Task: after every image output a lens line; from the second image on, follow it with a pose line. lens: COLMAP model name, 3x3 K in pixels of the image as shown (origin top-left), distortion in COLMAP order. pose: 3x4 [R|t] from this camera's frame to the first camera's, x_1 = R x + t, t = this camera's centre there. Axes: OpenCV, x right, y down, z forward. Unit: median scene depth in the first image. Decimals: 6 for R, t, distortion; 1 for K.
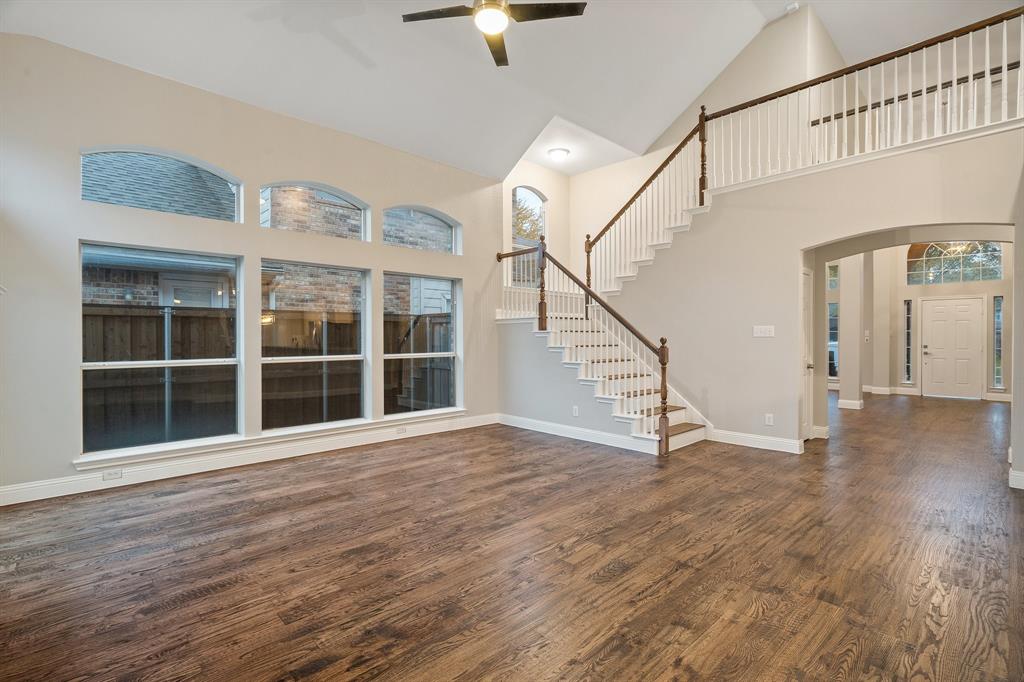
lens RADIAL K [[469.1, 0, 512.0], [0, 469.1, 341.0], [0, 0, 1]] dist [-0.000887, 0.000051]
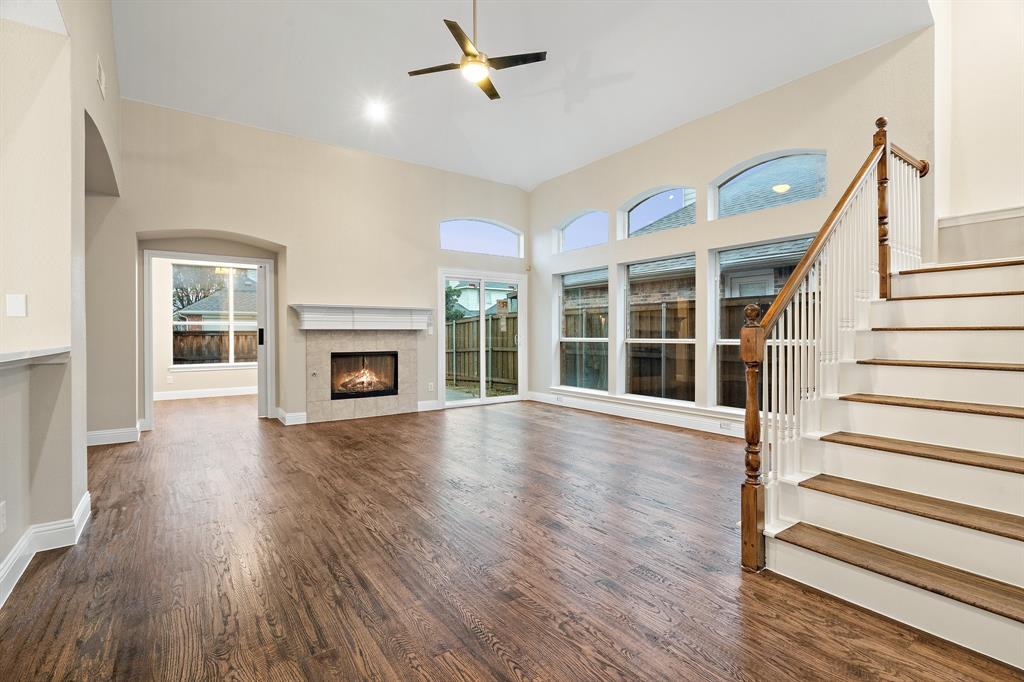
lens RADIAL K [[469.7, 0, 511.2], [0, 469.7, 335.7], [0, 0, 1]] dist [-0.000965, 0.000139]
pose [[-0.135710, 0.003366, -0.990743, 1.167625], [-0.002228, 0.999991, 0.003702, 0.033168], [0.990746, 0.002710, -0.135701, 1.222091]]
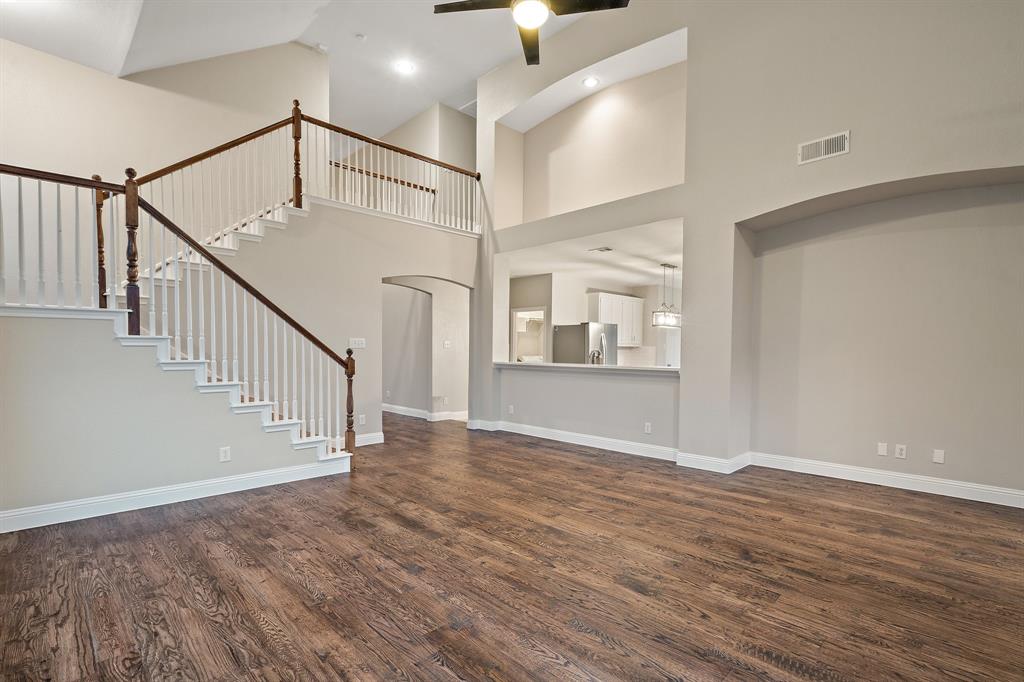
lens RADIAL K [[481.1, 0, 511.6], [0, 481.1, 367.1], [0, 0, 1]] dist [-0.002292, 0.000246]
pose [[-0.017254, -0.034937, 0.999241, -0.988043], [-0.001128, 0.999389, 0.034923, -0.006313], [-0.999851, -0.000524, -0.017283, 1.010236]]
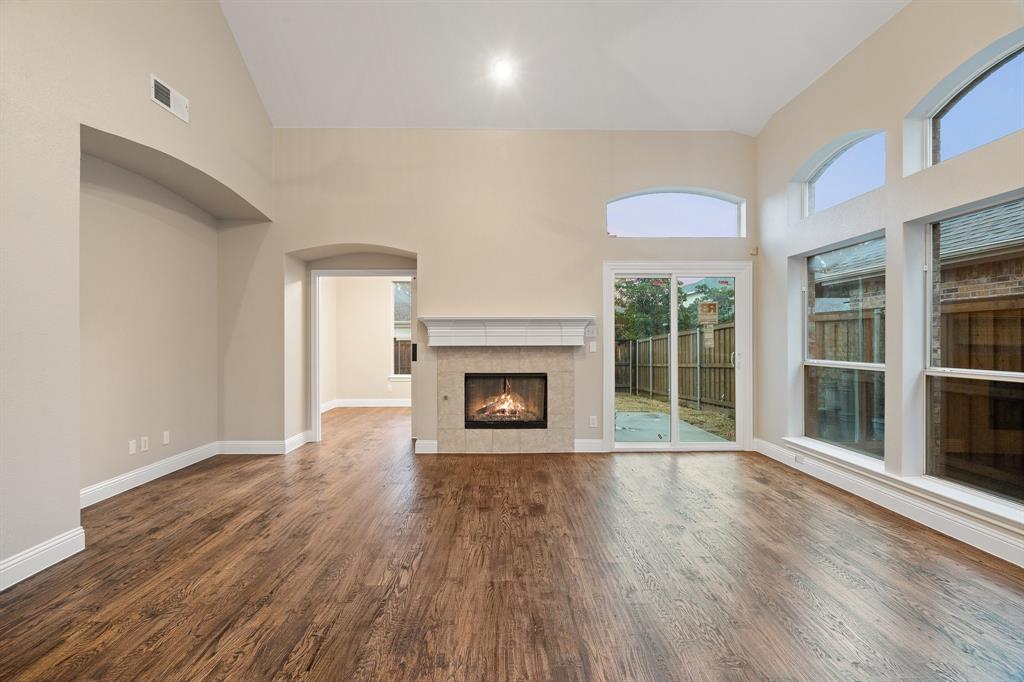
lens RADIAL K [[474.1, 0, 514.3], [0, 474.1, 339.8], [0, 0, 1]] dist [-0.001008, 0.000149]
pose [[-0.670680, 0.000643, -0.741746, 0.527883], [-0.002083, 0.999994, 0.002750, -0.006345], [0.741744, 0.003389, -0.670675, 1.446199]]
